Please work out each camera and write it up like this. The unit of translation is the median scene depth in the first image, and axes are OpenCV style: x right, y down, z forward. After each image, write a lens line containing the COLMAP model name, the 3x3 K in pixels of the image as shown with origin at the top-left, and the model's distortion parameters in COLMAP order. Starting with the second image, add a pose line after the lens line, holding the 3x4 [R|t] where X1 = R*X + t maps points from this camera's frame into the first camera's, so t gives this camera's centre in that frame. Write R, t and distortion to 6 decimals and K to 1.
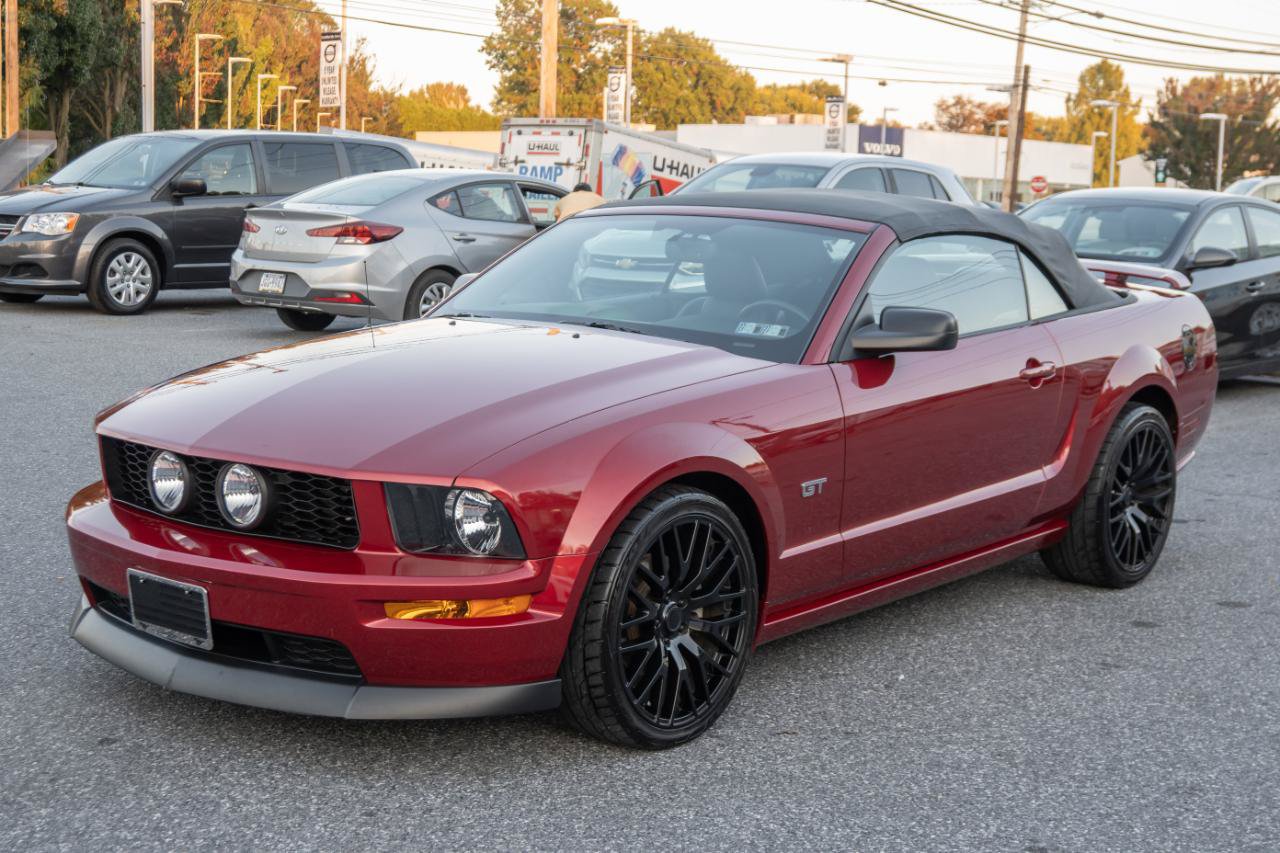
lens RADIAL K [[1974.2, 0, 640.0], [0, 1974.2, 426.5], [0, 0, 1]] dist [-0.005676, -0.097724]
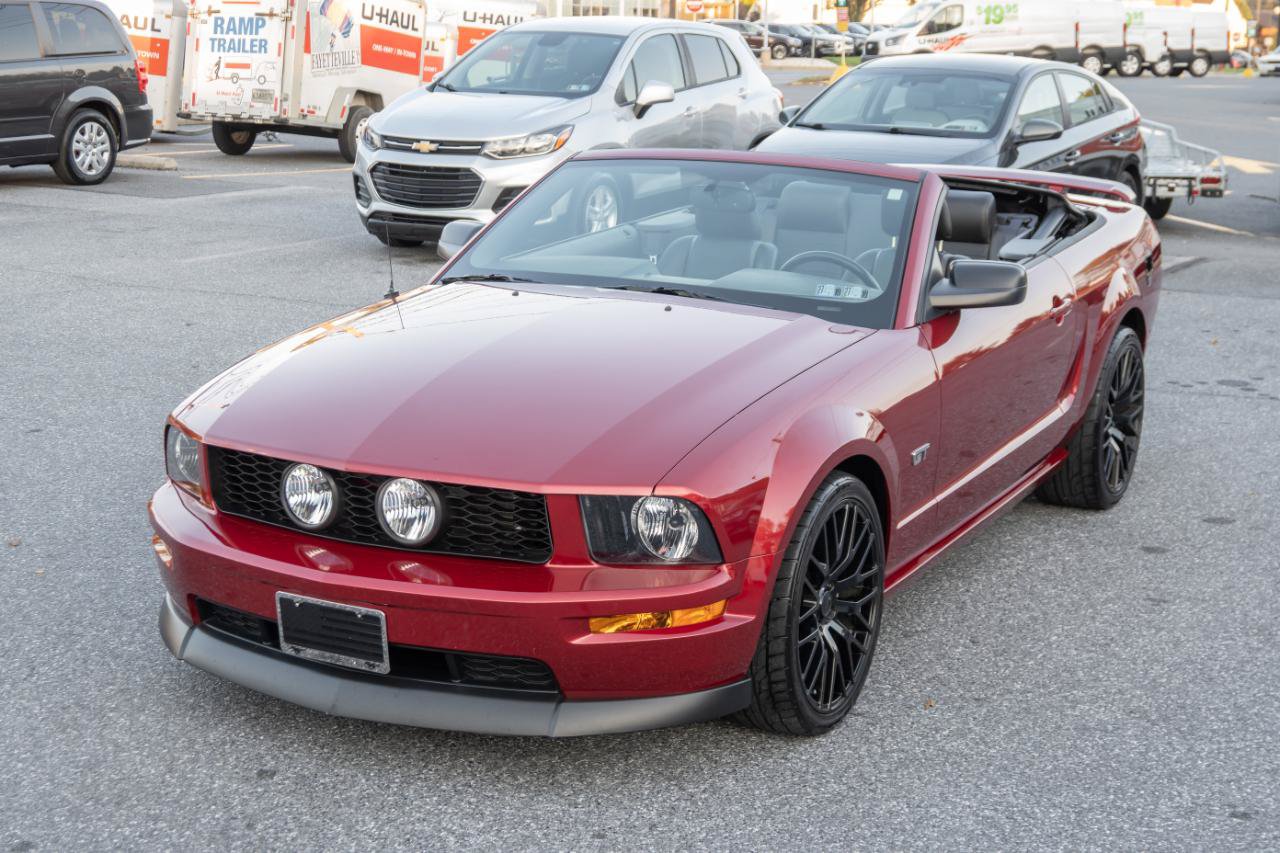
lens RADIAL K [[2126.2, 0, 640.0], [0, 2126.2, 426.5], [0, 0, 1]] dist [-0.010193, -0.096709]
pose [[0.980804, -0.051011, 0.188206, -0.236326], [0.035710, 0.995842, 0.083812, -0.073458], [-0.191698, -0.075482, 0.978547, -0.020963]]
